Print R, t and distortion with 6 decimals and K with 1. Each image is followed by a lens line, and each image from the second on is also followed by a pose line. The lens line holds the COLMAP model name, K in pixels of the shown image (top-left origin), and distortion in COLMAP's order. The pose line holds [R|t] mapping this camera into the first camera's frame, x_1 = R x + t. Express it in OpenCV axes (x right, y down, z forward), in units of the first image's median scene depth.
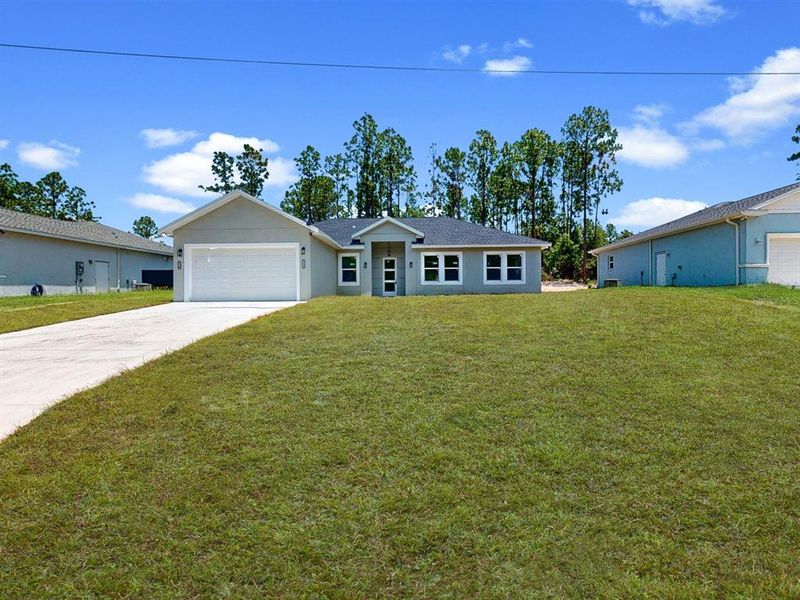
lens RADIAL K [[394.7, 0, 398.6], [0, 394.7, 301.8], [0, 0, 1]] dist [0.005662, 0.000927]
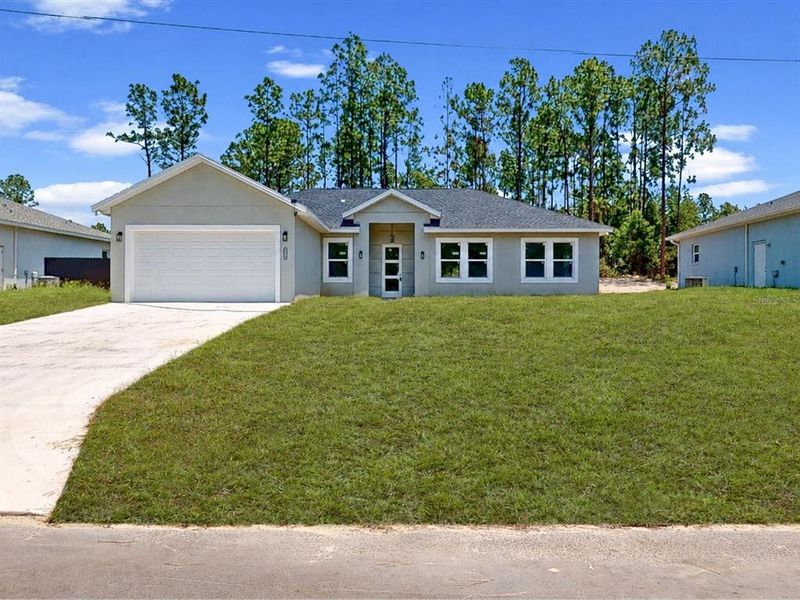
lens RADIAL K [[603.9, 0, 399.4], [0, 603.9, 297.1], [0, 0, 1]] dist [0.013240, 0.004341]
pose [[0.999720, 0.009929, 0.021473, -0.029687], [-0.009626, 0.999854, -0.014146, 0.000827], [-0.021611, 0.013935, 0.999669, -0.102103]]
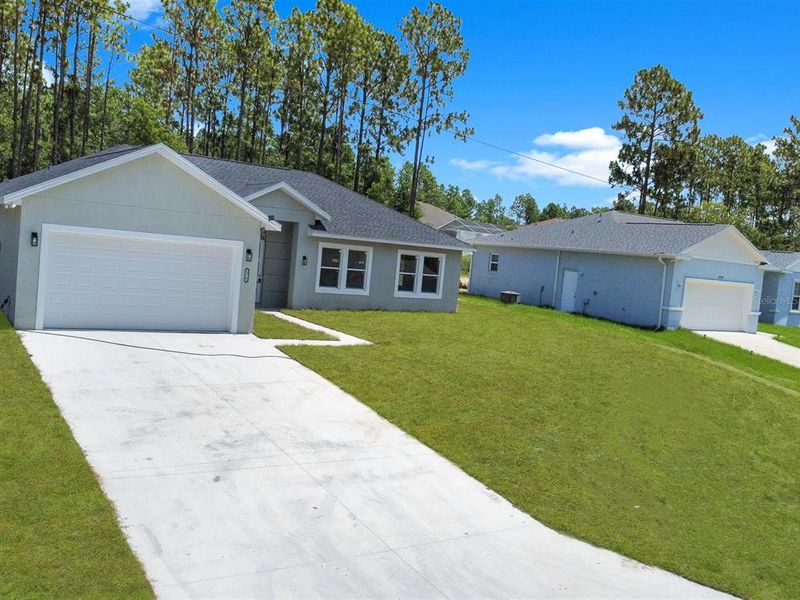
lens RADIAL K [[786.3, 0, 400.8], [0, 786.3, 297.0], [0, 0, 1]] dist [-0.022704, 0.000000]
pose [[0.804661, 0.048928, 0.591715, -0.503498], [-0.094410, 0.994463, 0.046155, -0.091694], [-0.586180, -0.093003, 0.804825, -0.104158]]
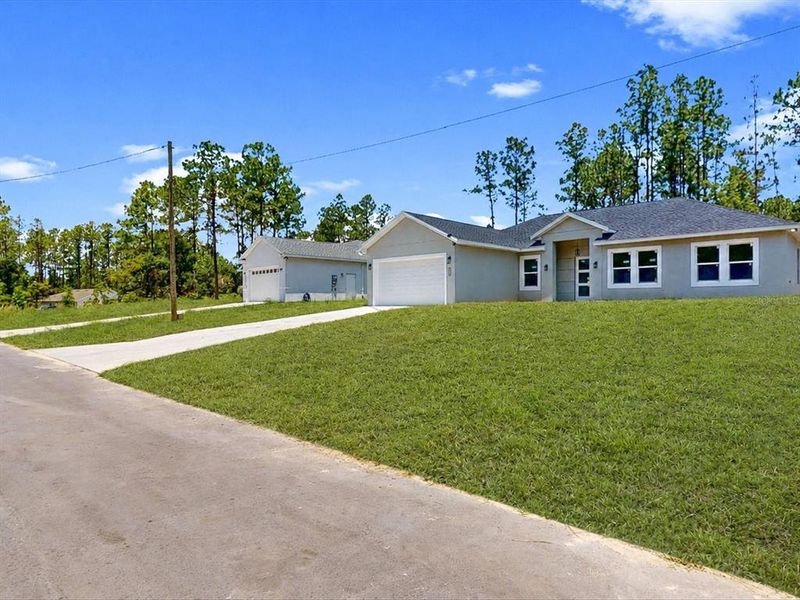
lens RADIAL K [[494.2, 0, 408.7], [0, 494.2, 302.2], [0, 0, 1]] dist [0.000280, 0.001709]
pose [[0.760538, 0.002891, -0.649287, 0.354736], [-0.007523, 0.999962, -0.004360, -0.004378], [0.649249, 0.008200, 0.760531, -0.065185]]
